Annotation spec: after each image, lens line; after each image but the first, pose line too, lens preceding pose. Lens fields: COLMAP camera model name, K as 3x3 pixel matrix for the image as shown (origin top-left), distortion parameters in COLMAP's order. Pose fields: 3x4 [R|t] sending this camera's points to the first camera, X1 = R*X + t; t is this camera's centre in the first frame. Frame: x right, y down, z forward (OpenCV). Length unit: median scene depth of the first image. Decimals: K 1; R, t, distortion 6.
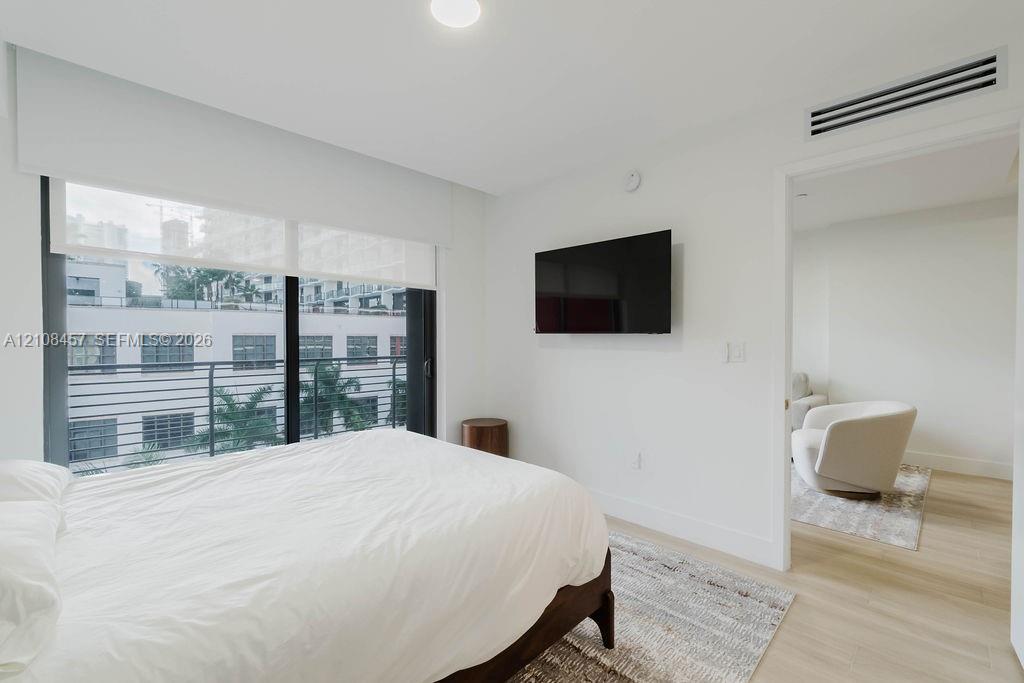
lens RADIAL K [[442.2, 0, 509.8], [0, 442.2, 343.4], [0, 0, 1]] dist [-0.005390, 0.000557]
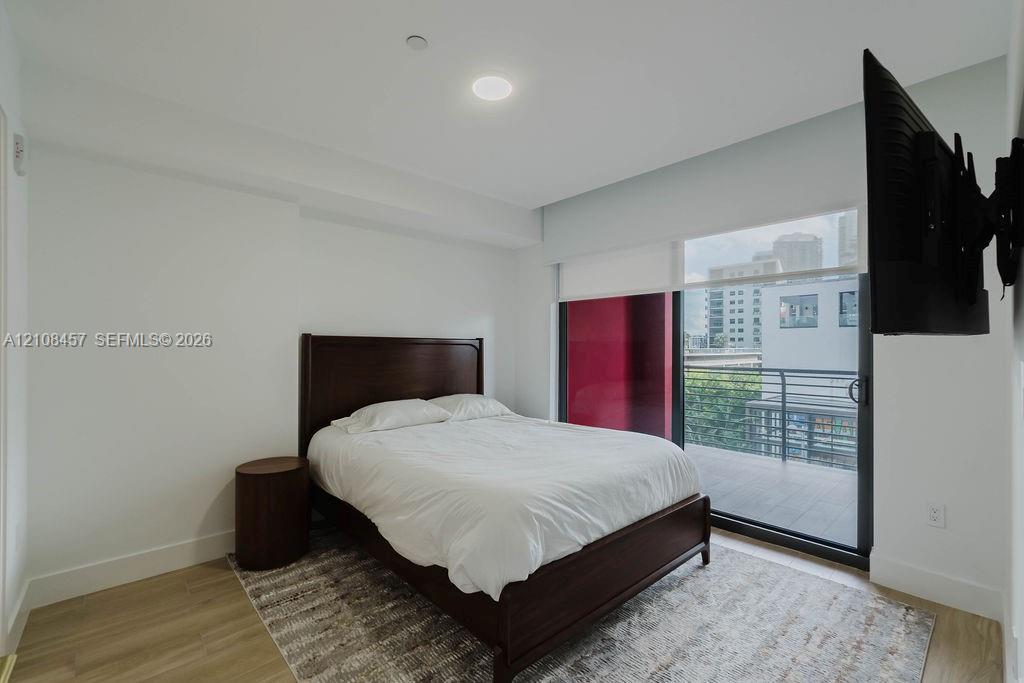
lens RADIAL K [[442.2, 0, 509.8], [0, 442.2, 343.4], [0, 0, 1]] dist [-0.005390, 0.000557]
pose [[-0.063787, -0.008162, -0.997930, 0.431315], [-0.013534, 0.999882, -0.007313, -0.002564], [0.997872, 0.013040, -0.063890, 0.433486]]
